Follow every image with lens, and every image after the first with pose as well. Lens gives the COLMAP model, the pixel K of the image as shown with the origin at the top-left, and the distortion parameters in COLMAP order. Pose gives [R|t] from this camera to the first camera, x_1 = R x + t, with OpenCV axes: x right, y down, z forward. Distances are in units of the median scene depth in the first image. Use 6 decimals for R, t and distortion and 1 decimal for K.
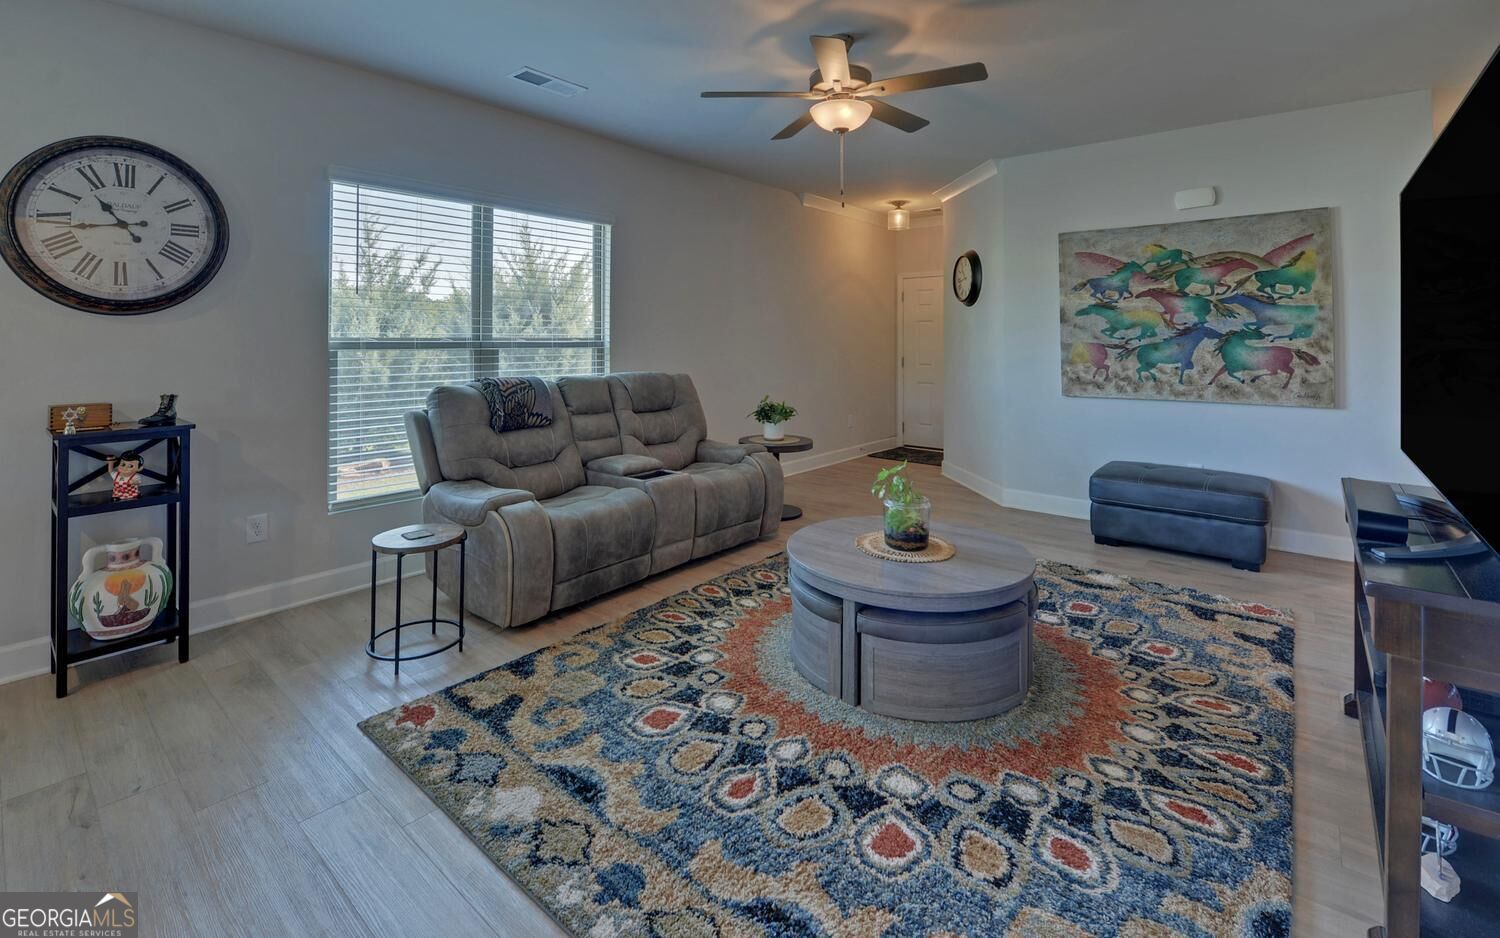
lens RADIAL K [[647.7, 0, 749.2], [0, 647.7, 343.1], [0, 0, 1]] dist [-0.010231, -0.002612]
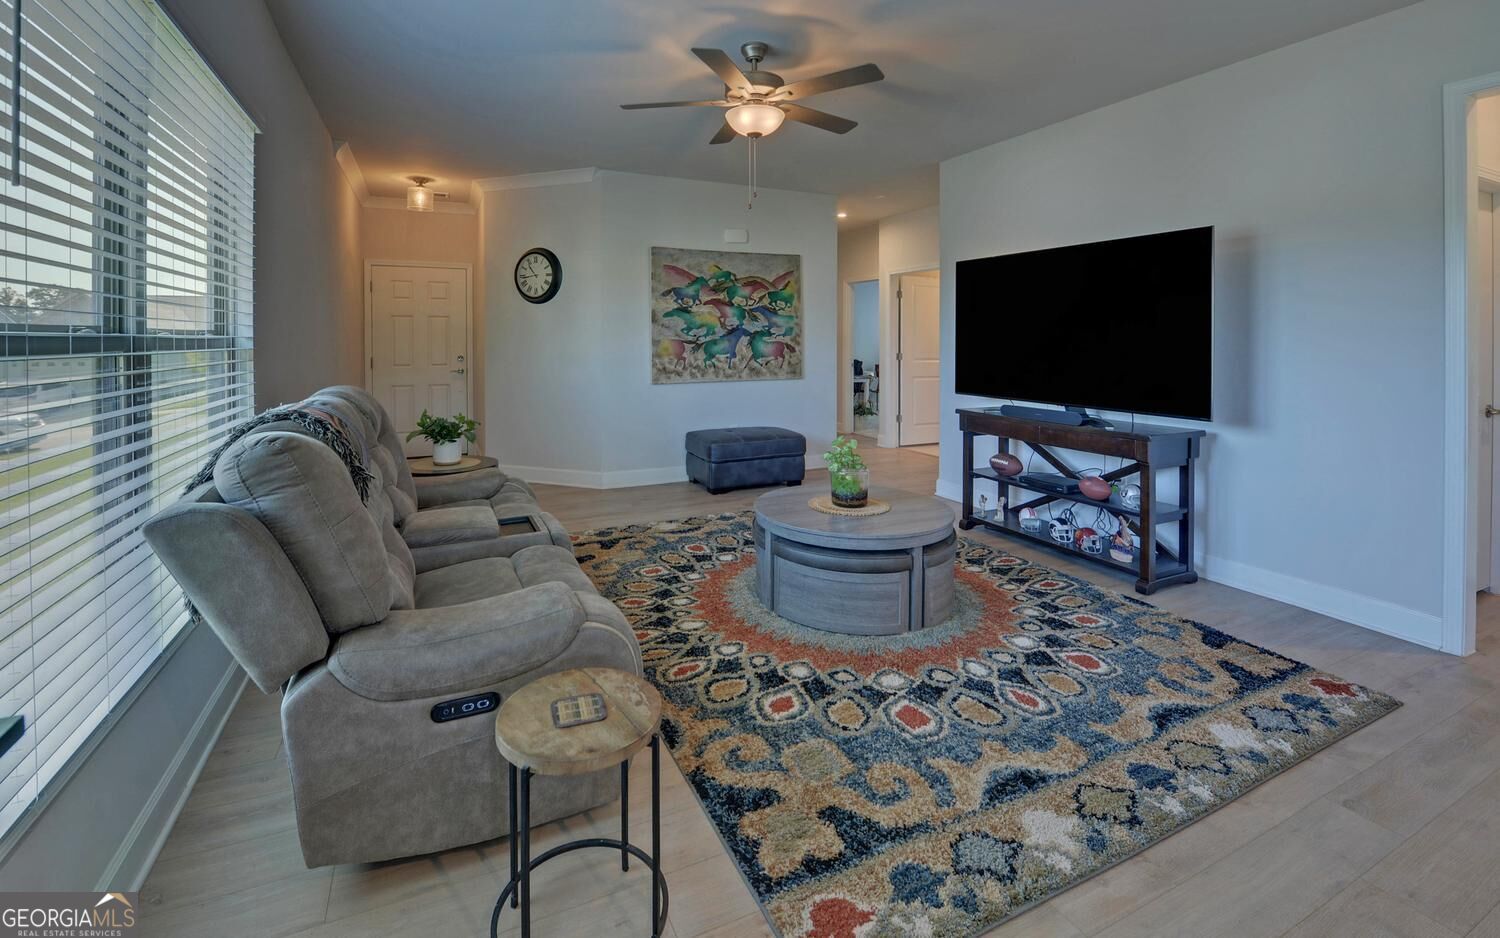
lens RADIAL K [[647.7, 0, 712.8], [0, 647.7, 336.2], [0, 0, 1]] dist [-0.010231, -0.002612]
pose [[0.440447, 0.004449, 0.897768, -0.690706], [0.006375, 0.999947, -0.008083, 0.005147], [-0.897756, 0.009283, 0.440395, 0.499102]]
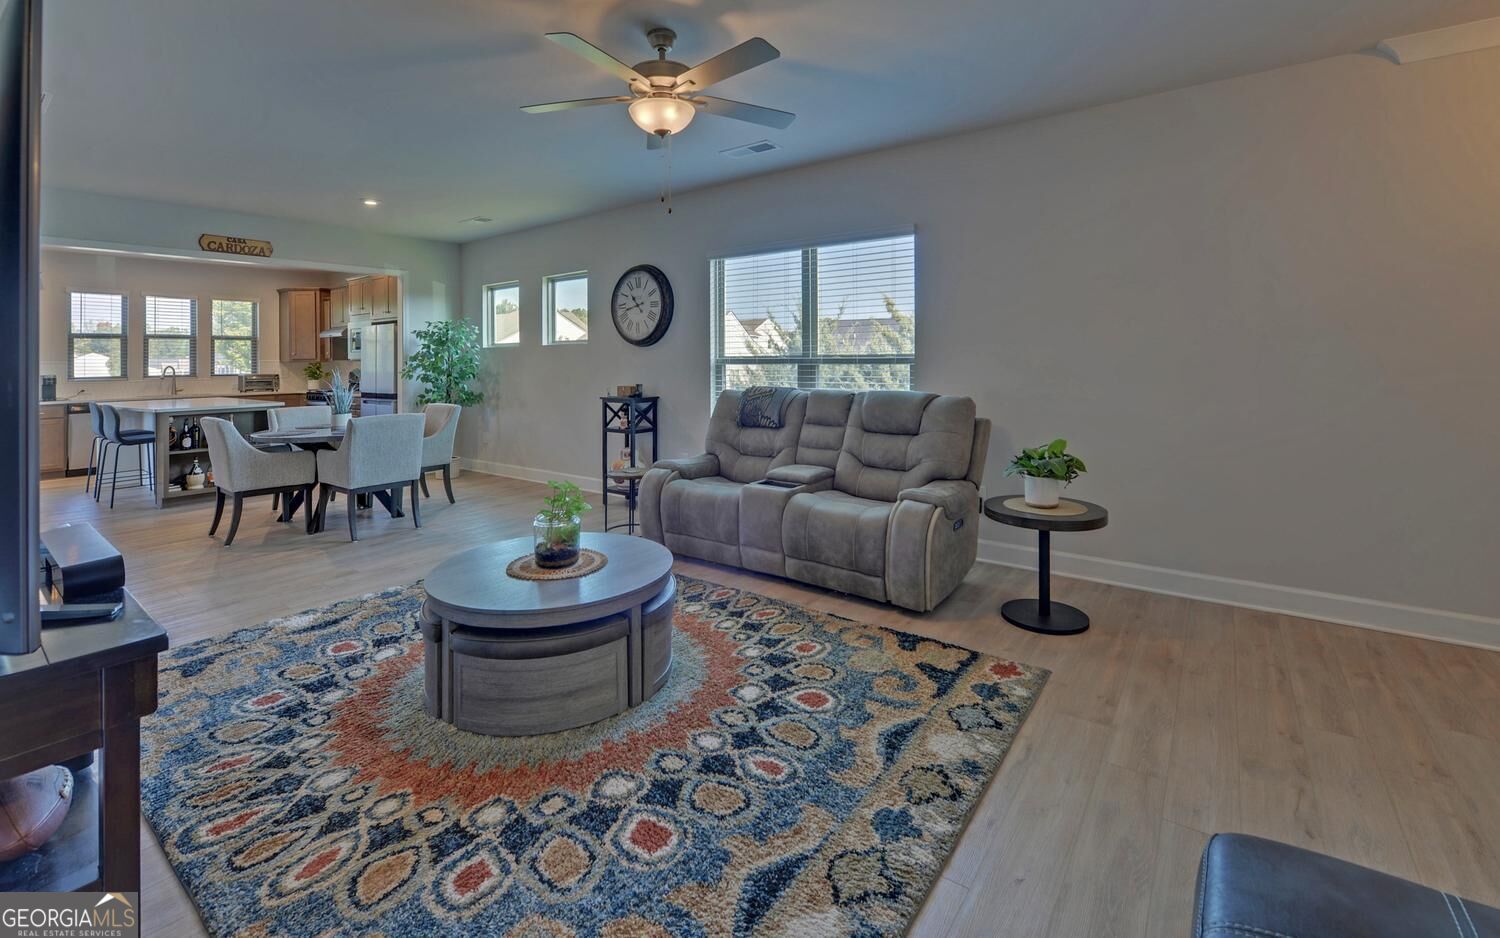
lens RADIAL K [[647.7, 0, 737.2], [0, 647.7, 351.4], [0, 0, 1]] dist [-0.010231, -0.002612]
pose [[0.055808, -0.011441, -0.998376, 0.898625], [0.002204, 0.999933, -0.011335, -0.001670], [0.998439, -0.001568, 0.055829, 0.872555]]
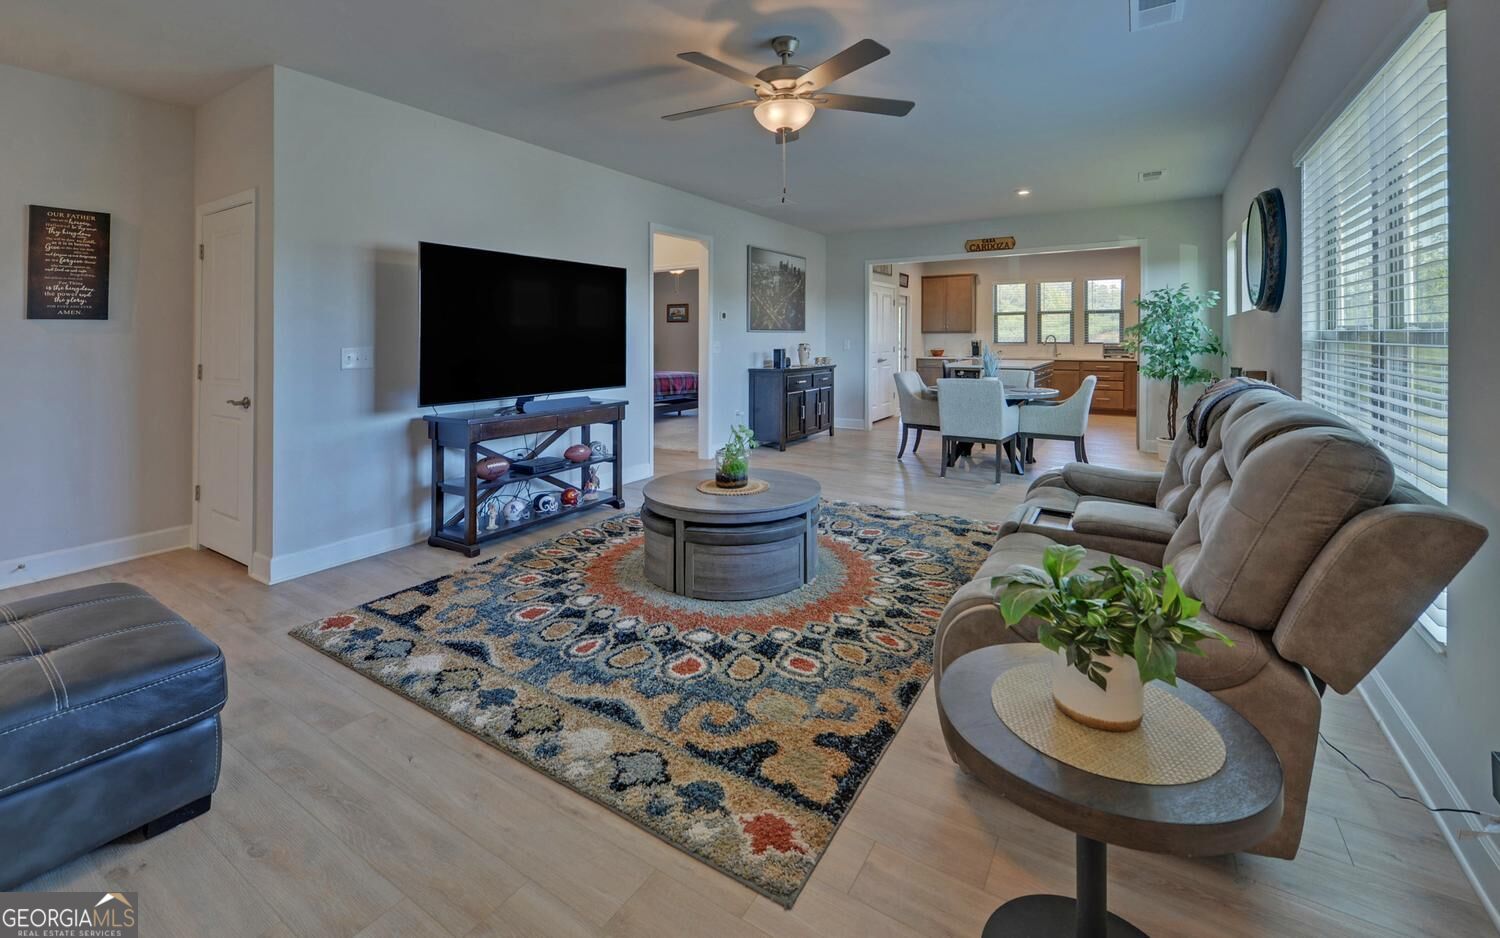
lens RADIAL K [[620.4, 0, 753.0], [0, 620.4, 334.2], [0, 0, 1]] dist [0.031131, -0.000155]
pose [[-0.988777, 0.006772, -0.149248, 0.286354], [0.005761, 0.999957, 0.007201, -0.012092], [0.149290, 0.006260, -0.988774, 1.631836]]
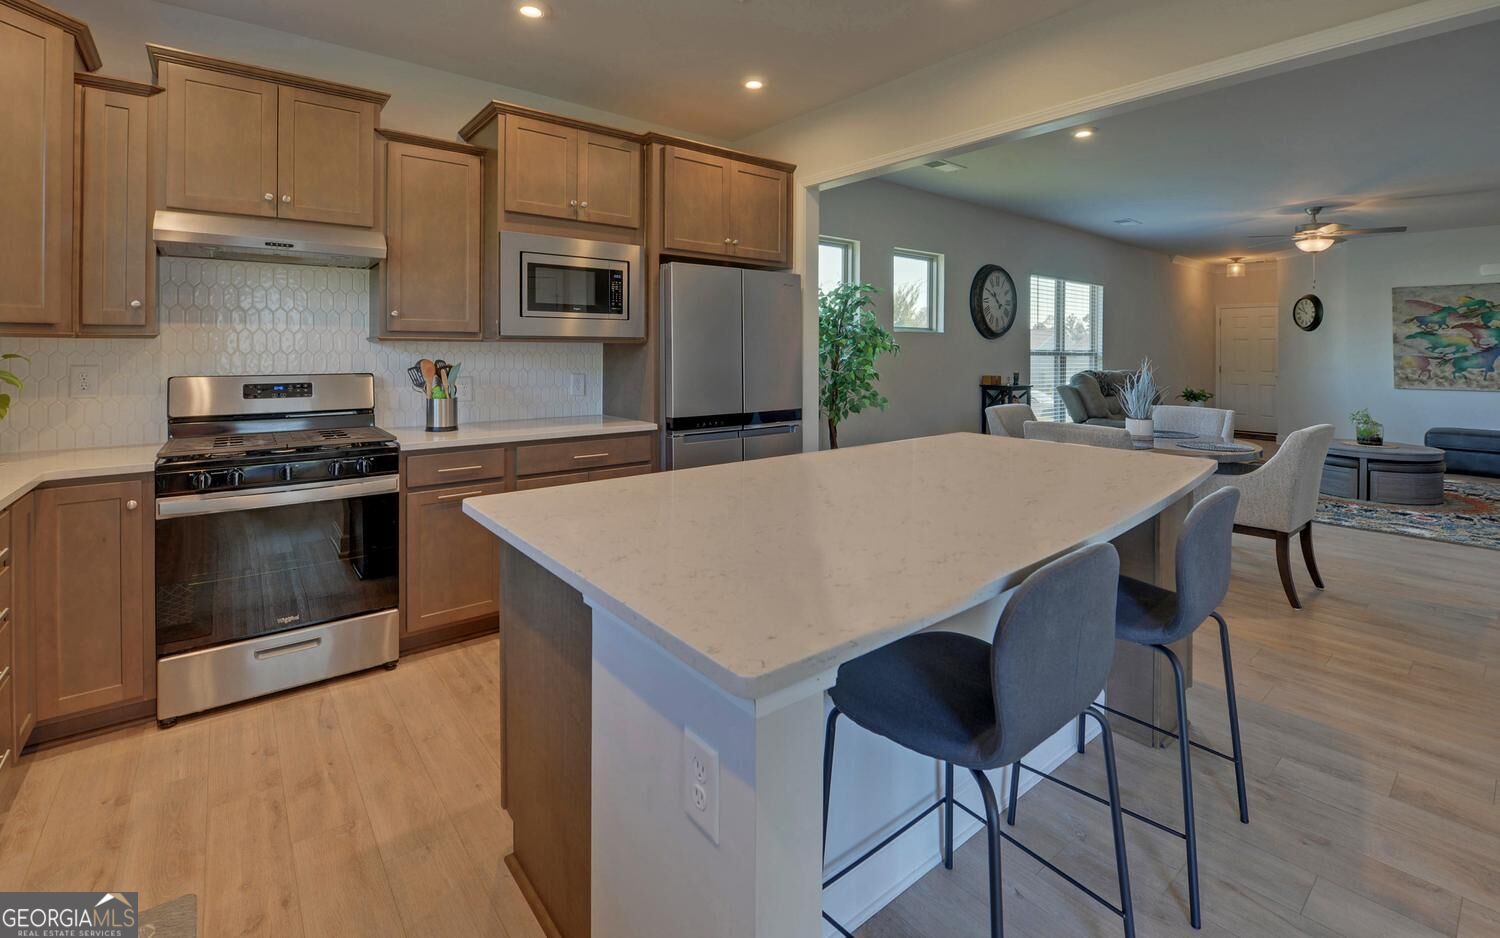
lens RADIAL K [[647.7, 0, 757.8], [0, 647.7, 345.6], [0, 0, 1]] dist [-0.010231, -0.002612]
pose [[0.983349, 0.006301, -0.181616, -1.027910], [-0.009236, 0.999840, -0.015318, 0.018231], [0.181490, 0.016741, 0.983250, -1.117479]]
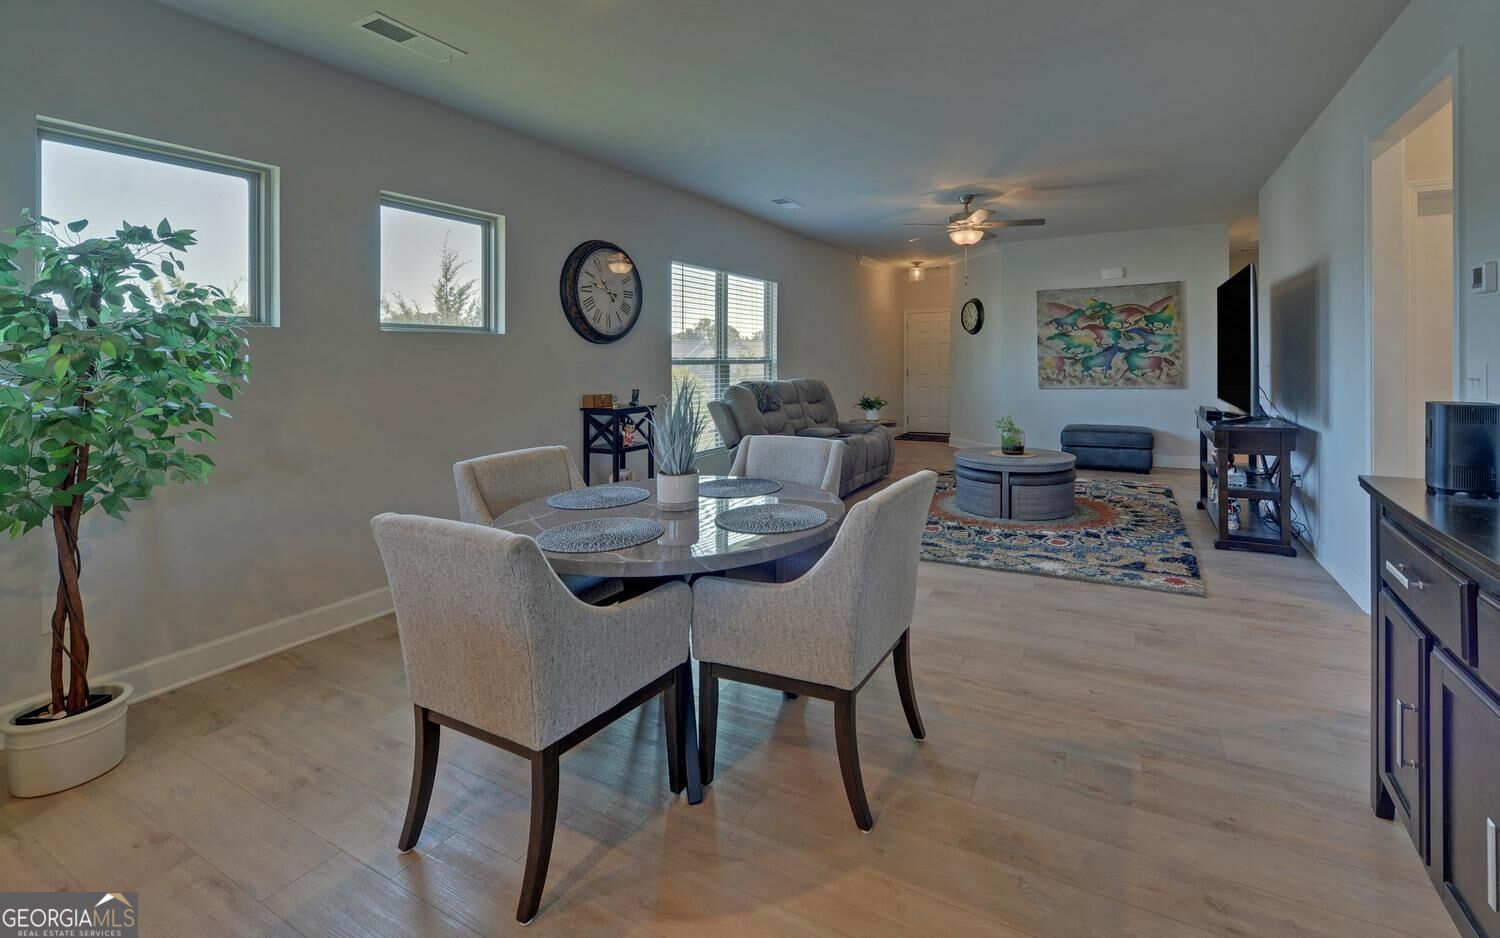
lens RADIAL K [[616.4, 0, 801.8], [0, 616.4, 382.3], [0, 0, 1]] dist [0.001869, -0.000017]
pose [[0.975368, -0.021139, 0.219570, -0.604758], [0.015175, 0.999469, 0.028818, 0.014407], [-0.220063, -0.024776, 0.975171, -0.548861]]
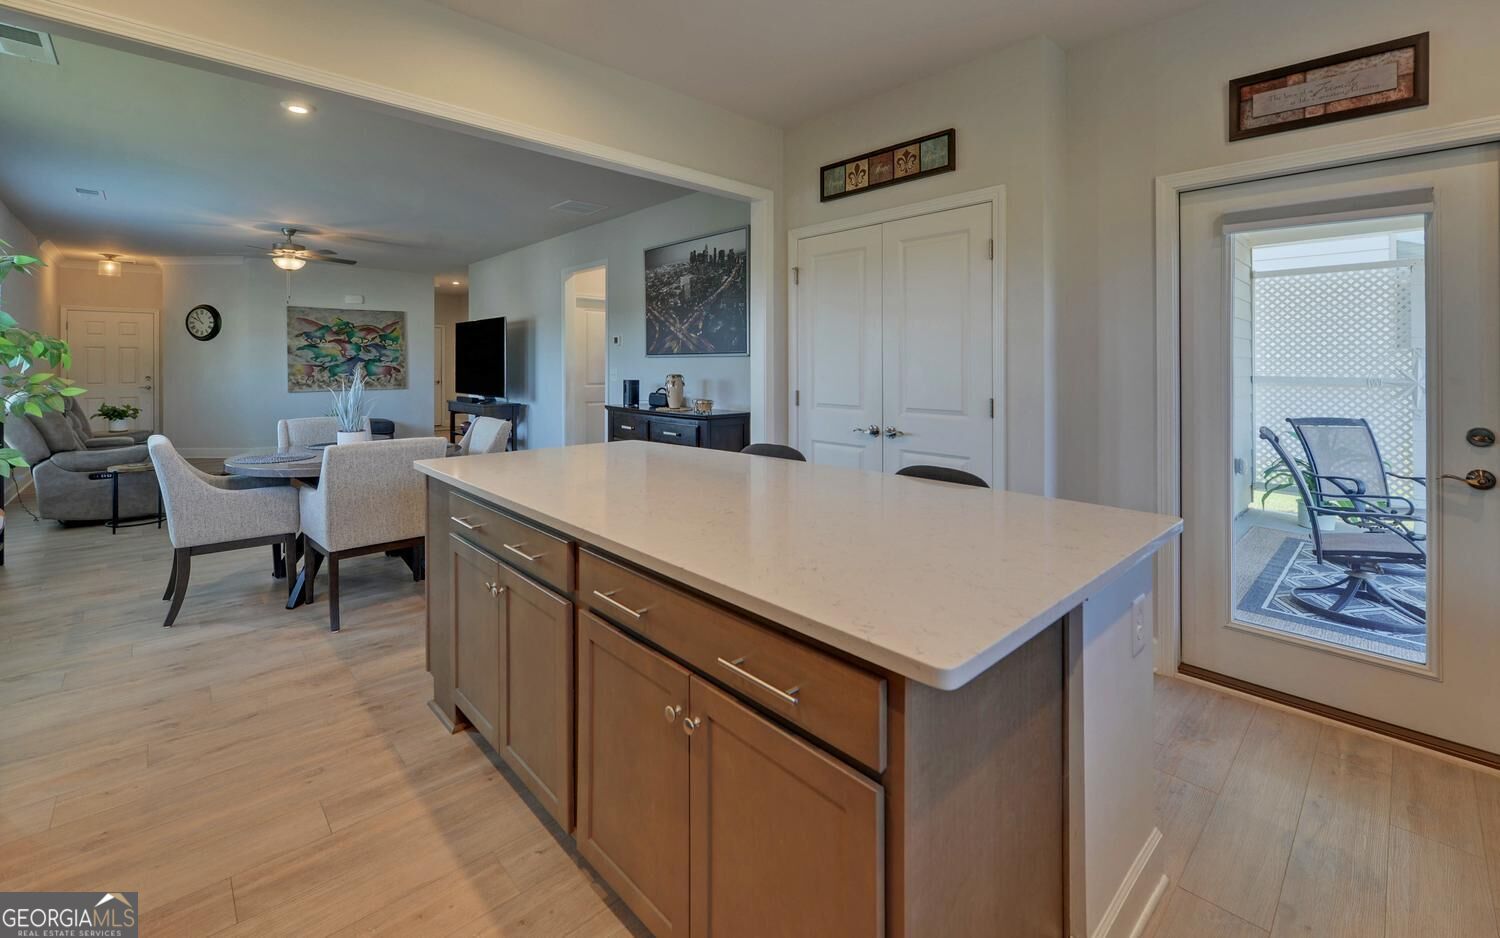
lens RADIAL K [[647.7, 0, 728.5], [0, 647.7, 364.4], [0, 0, 1]] dist [-0.010231, -0.002612]
pose [[0.139934, 0.001612, 0.990160, -1.553225], [0.007474, 0.999968, -0.002684, 0.018571], [-0.990133, 0.007776, 0.139917, -0.686702]]
